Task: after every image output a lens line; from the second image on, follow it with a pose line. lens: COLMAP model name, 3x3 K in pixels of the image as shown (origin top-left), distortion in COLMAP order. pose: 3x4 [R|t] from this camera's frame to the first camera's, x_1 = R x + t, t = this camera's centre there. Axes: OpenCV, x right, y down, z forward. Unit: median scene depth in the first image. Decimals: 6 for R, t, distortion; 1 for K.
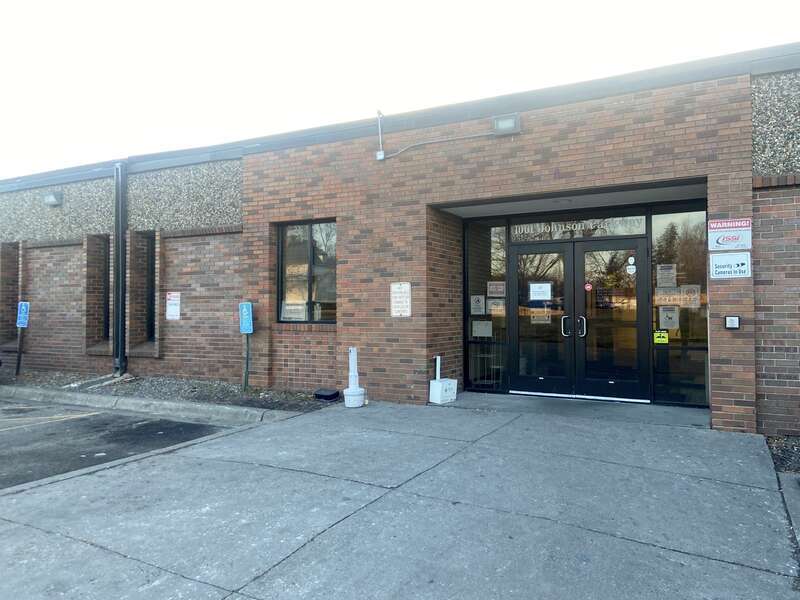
lens RADIAL K [[630.8, 0, 398.1], [0, 630.8, 300.1], [0, 0, 1]] dist [0.100302, -0.090694]
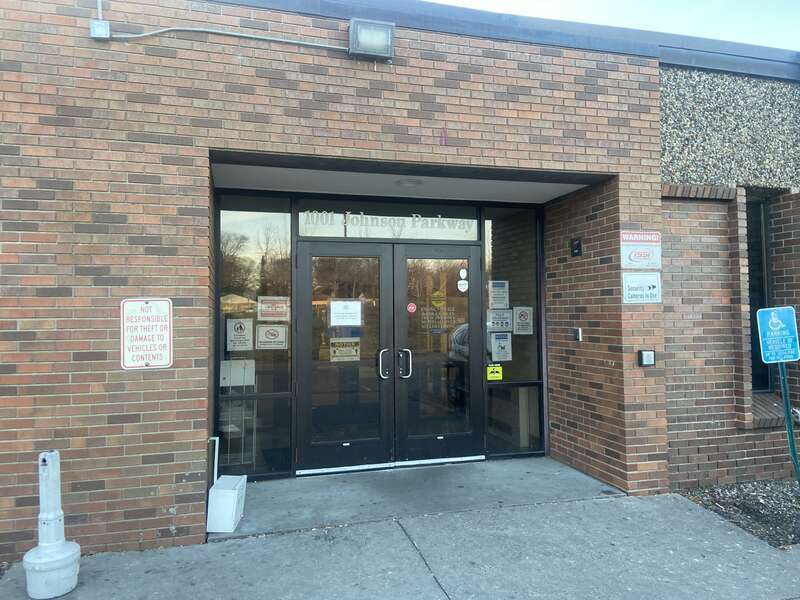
lens RADIAL K [[630.8, 0, 451.3], [0, 630.8, 291.3], [0, 0, 1]] dist [0.100302, -0.090694]
pose [[0.713120, 0.022158, 0.700691, -0.178883], [-0.006280, 0.999662, -0.025220, -0.022278], [-0.701014, 0.013585, 0.713019, 0.484134]]
